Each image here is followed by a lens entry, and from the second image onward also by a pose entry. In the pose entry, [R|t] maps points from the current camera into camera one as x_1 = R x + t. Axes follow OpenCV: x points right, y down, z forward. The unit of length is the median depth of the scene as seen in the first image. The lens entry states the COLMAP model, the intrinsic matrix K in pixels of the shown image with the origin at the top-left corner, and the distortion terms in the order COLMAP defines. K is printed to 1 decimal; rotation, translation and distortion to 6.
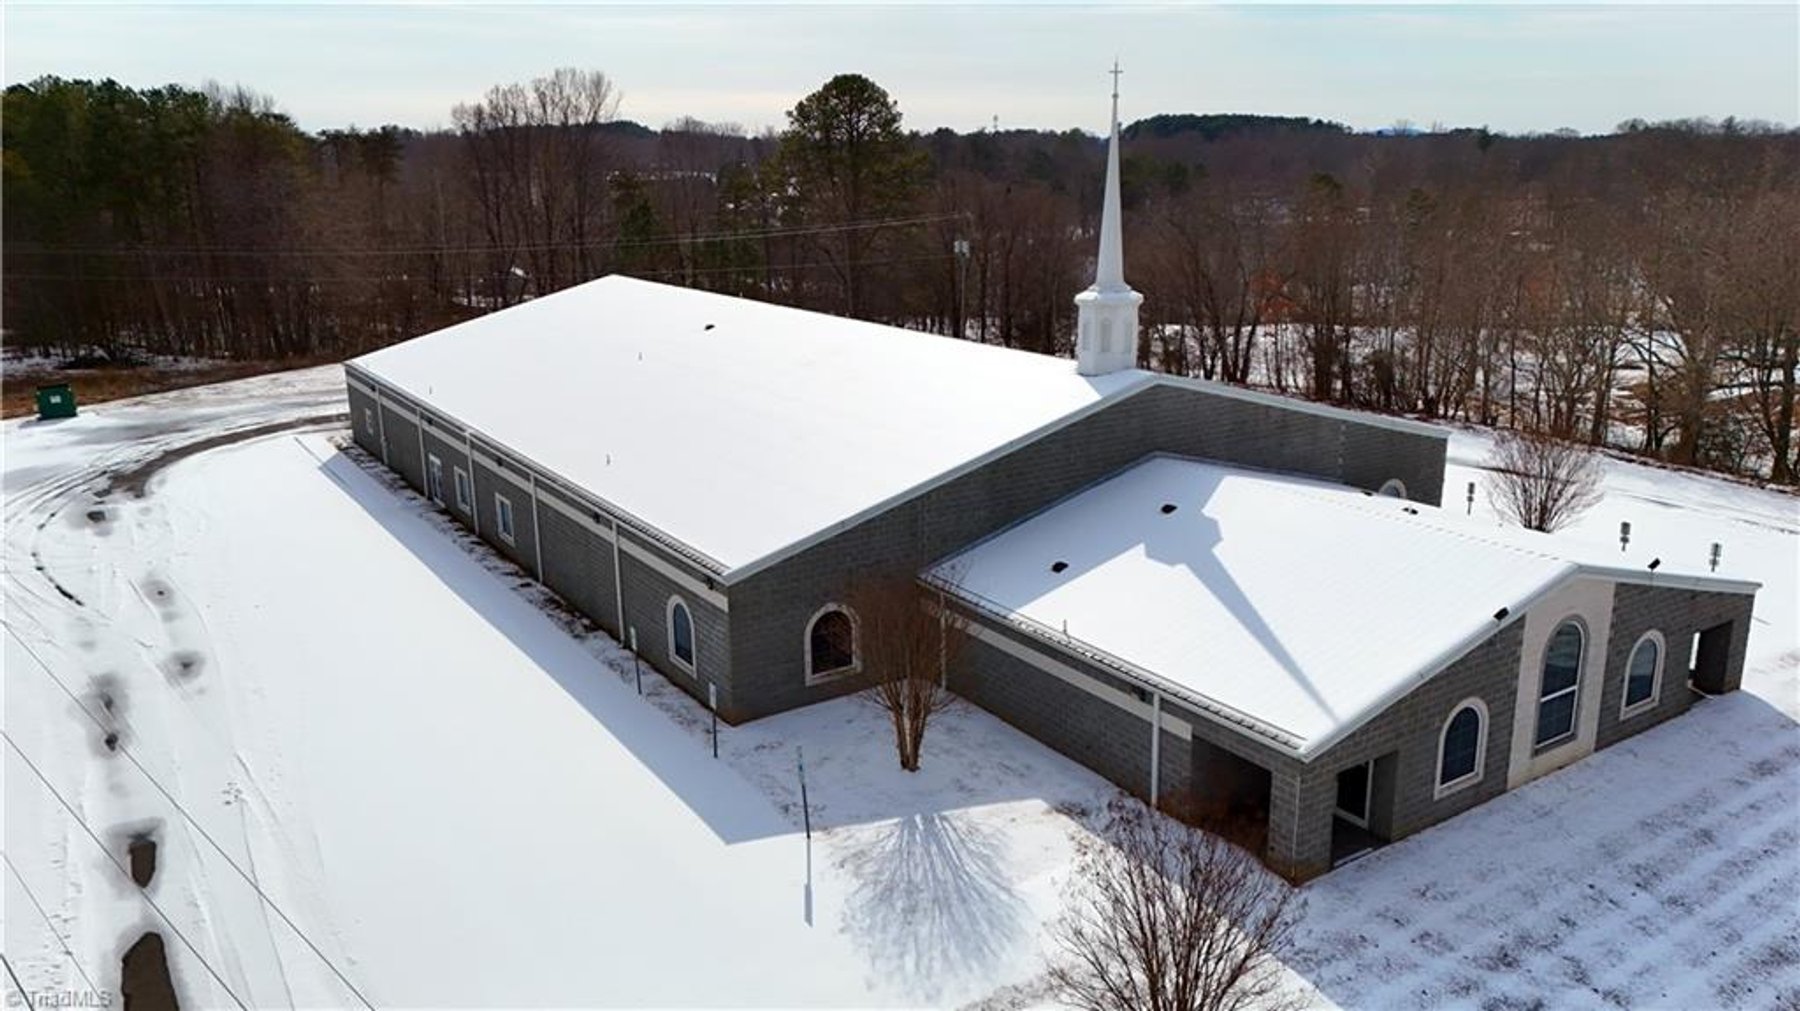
lens RADIAL K [[1307.9, 0, 900.0], [0, 1307.9, 505.5], [0, 0, 1]] dist [0.102648, -0.102339]
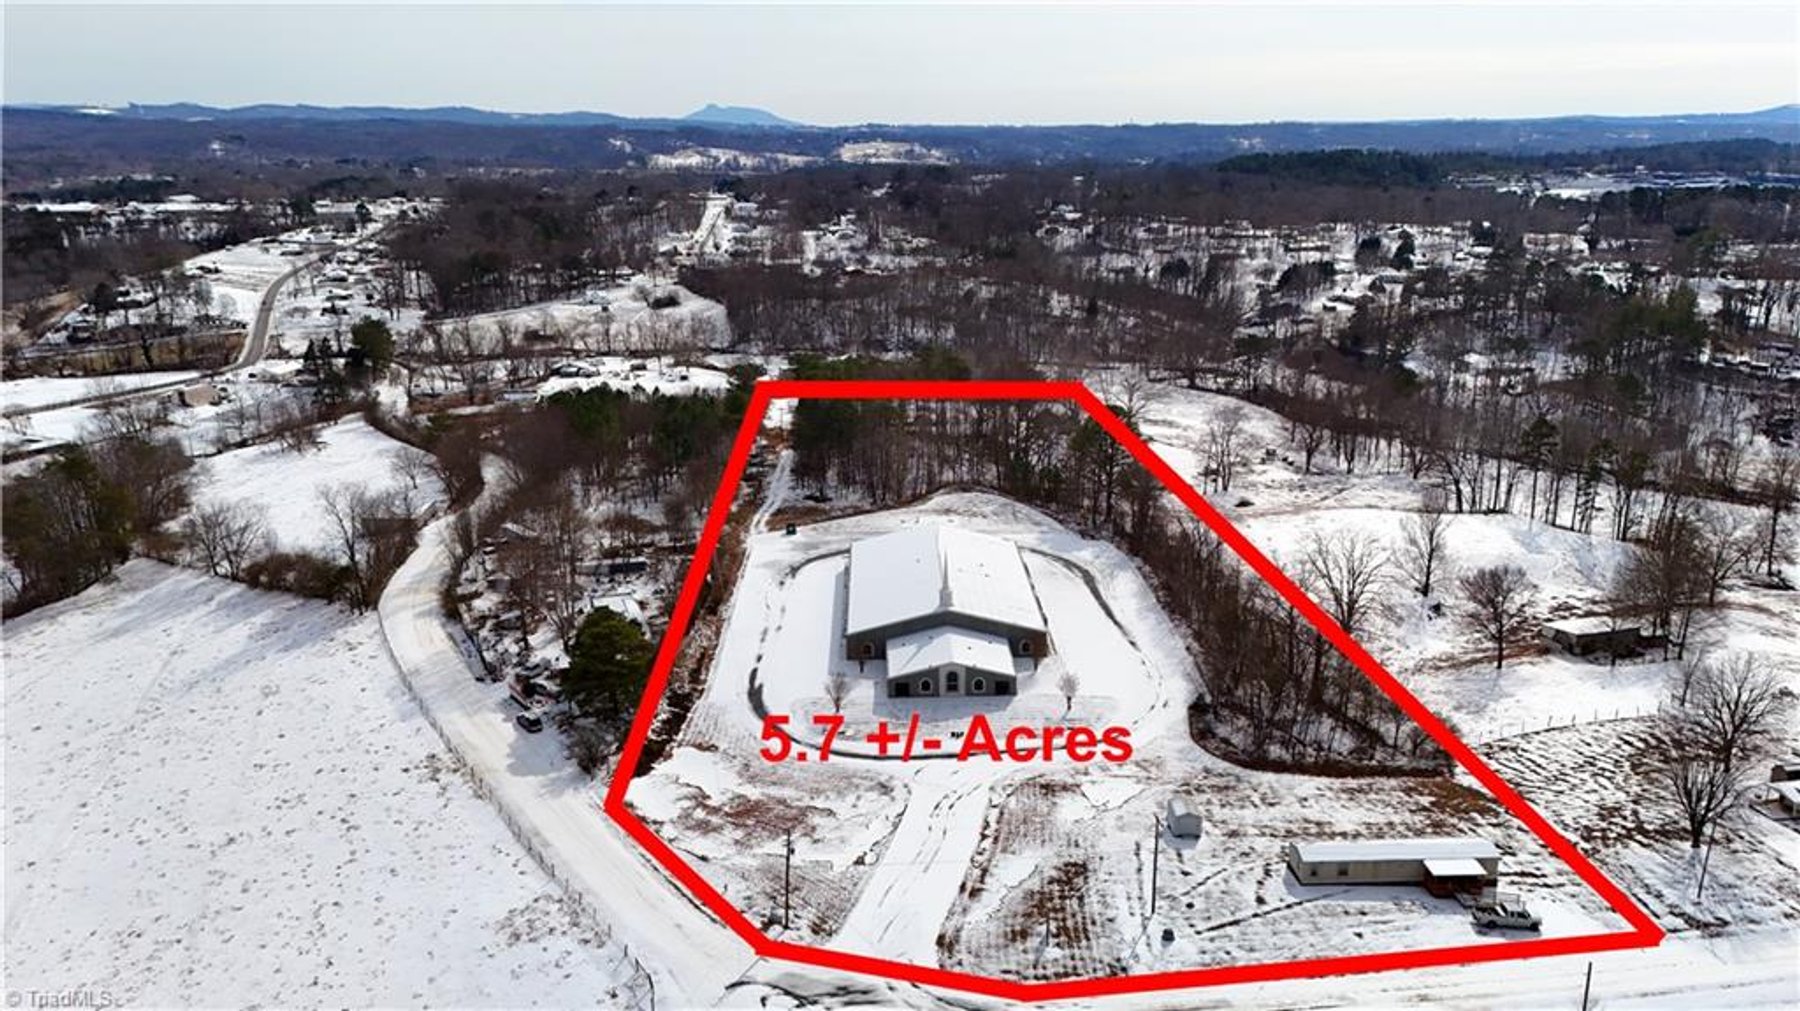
lens RADIAL K [[1312.2, 0, 900.9], [0, 1312.2, 479.6], [0, 0, 1]] dist [0.093736, -0.109389]
pose [[0.843623, 0.143719, -0.517344, 3.128000], [-0.140834, 0.989006, 0.045093, -0.964231], [0.518137, 0.034818, 0.854589, -4.059248]]
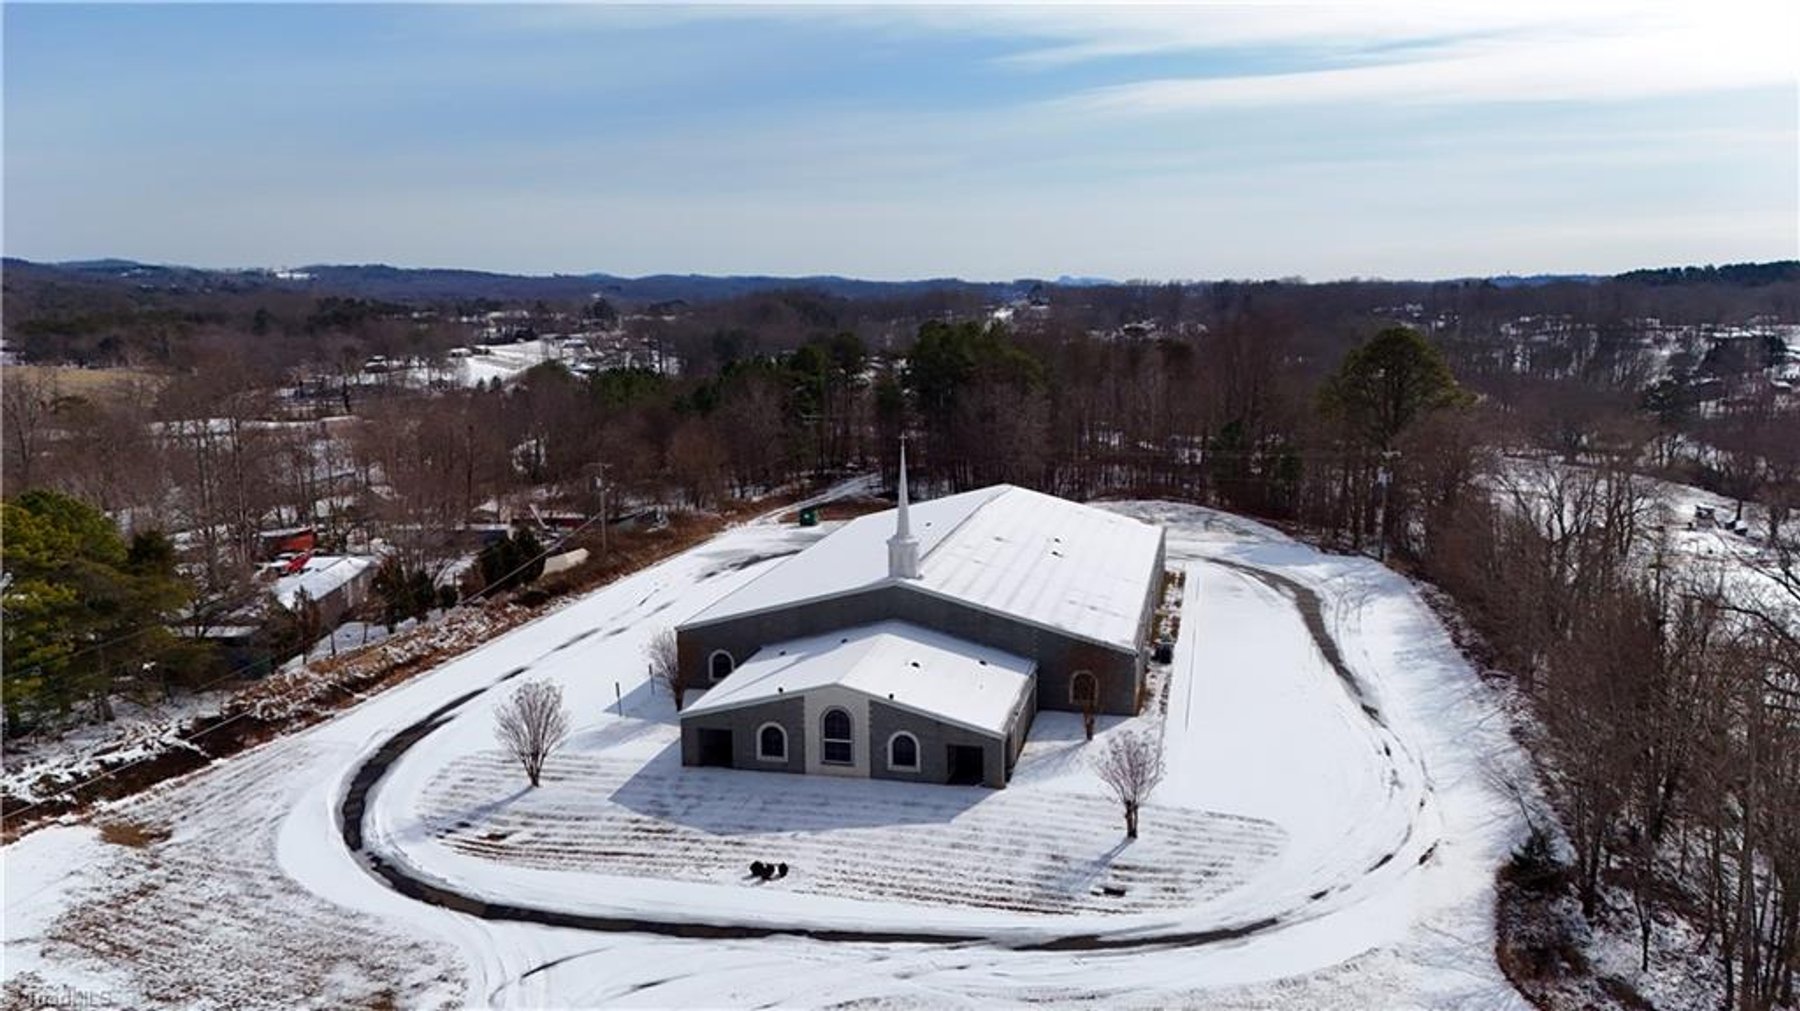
lens RADIAL K [[1312.2, 0, 900.9], [0, 1312.2, 479.6], [0, 0, 1]] dist [0.093736, -0.109389]
pose [[0.678117, 0.105173, -0.727390, 2.122825], [-0.186595, 0.981916, -0.031980, -0.242548], [0.710872, 0.157414, 0.685479, -0.534474]]
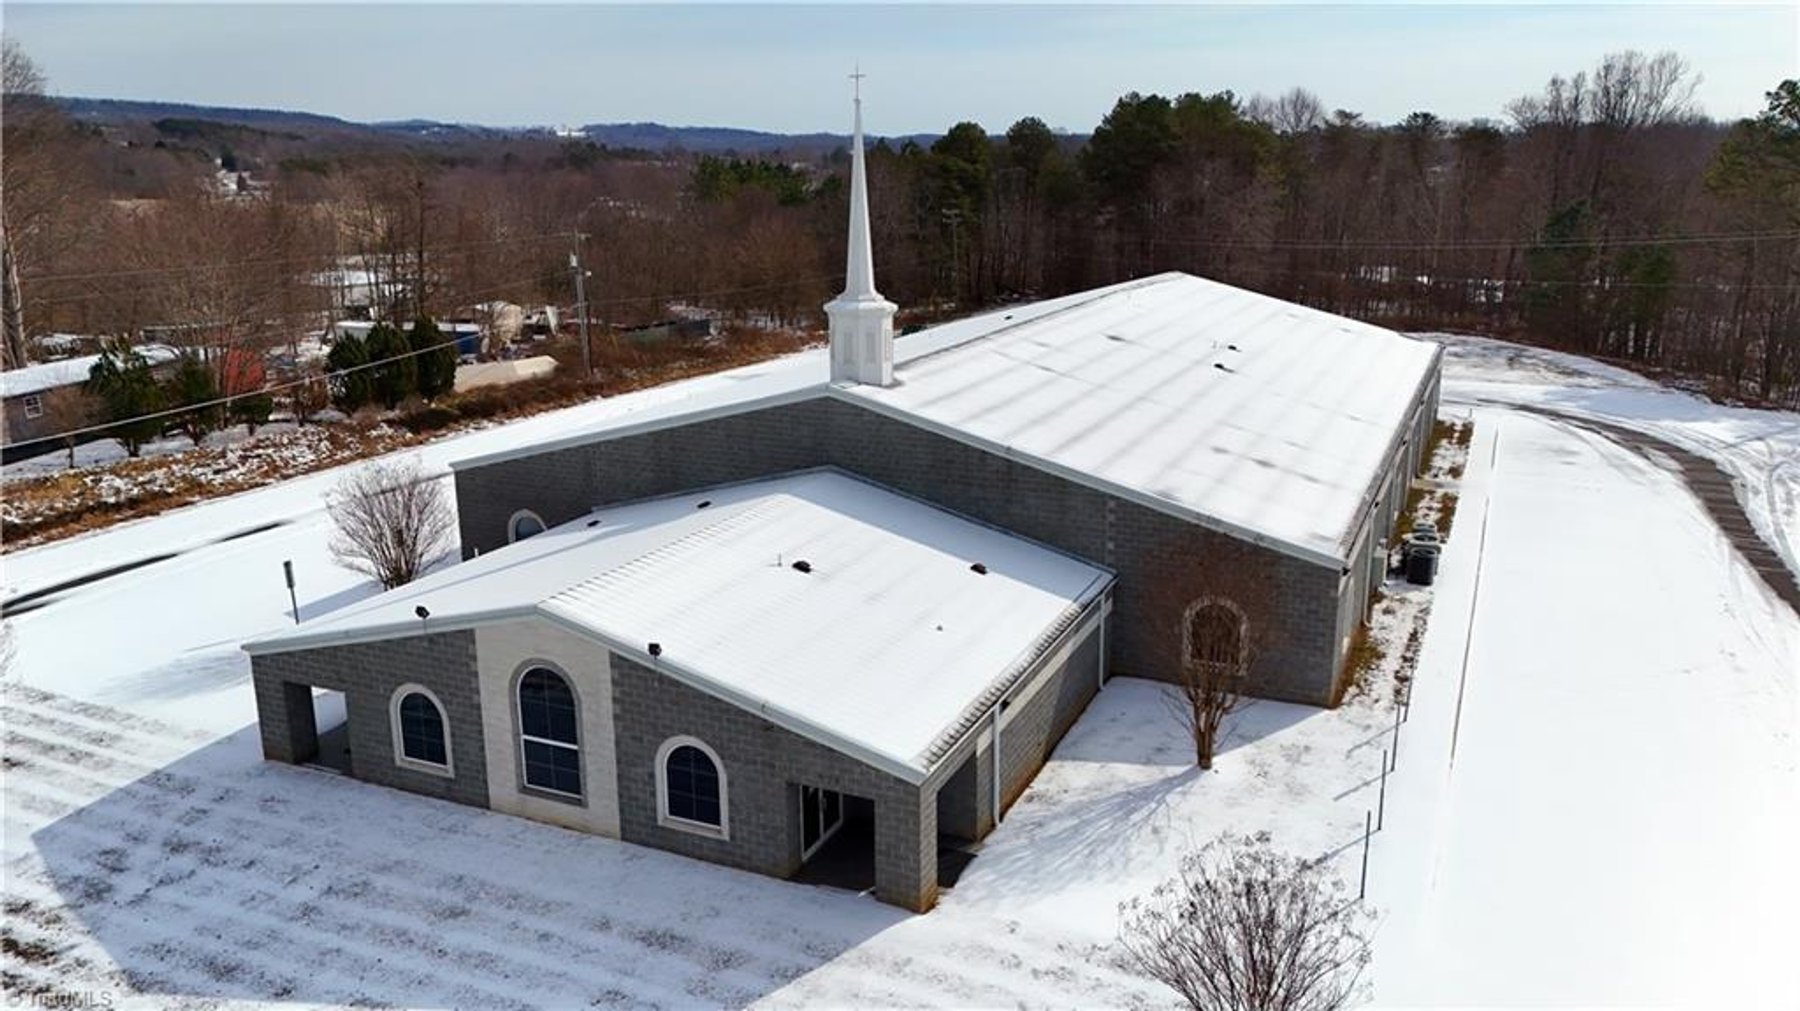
lens RADIAL K [[1312.2, 0, 900.9], [0, 1312.2, 479.6], [0, 0, 1]] dist [0.093736, -0.109389]
pose [[0.522640, 0.206091, -0.827269, 1.329581], [-0.216757, 0.970578, 0.104852, -0.186164], [0.824538, 0.124516, 0.551935, 0.651374]]
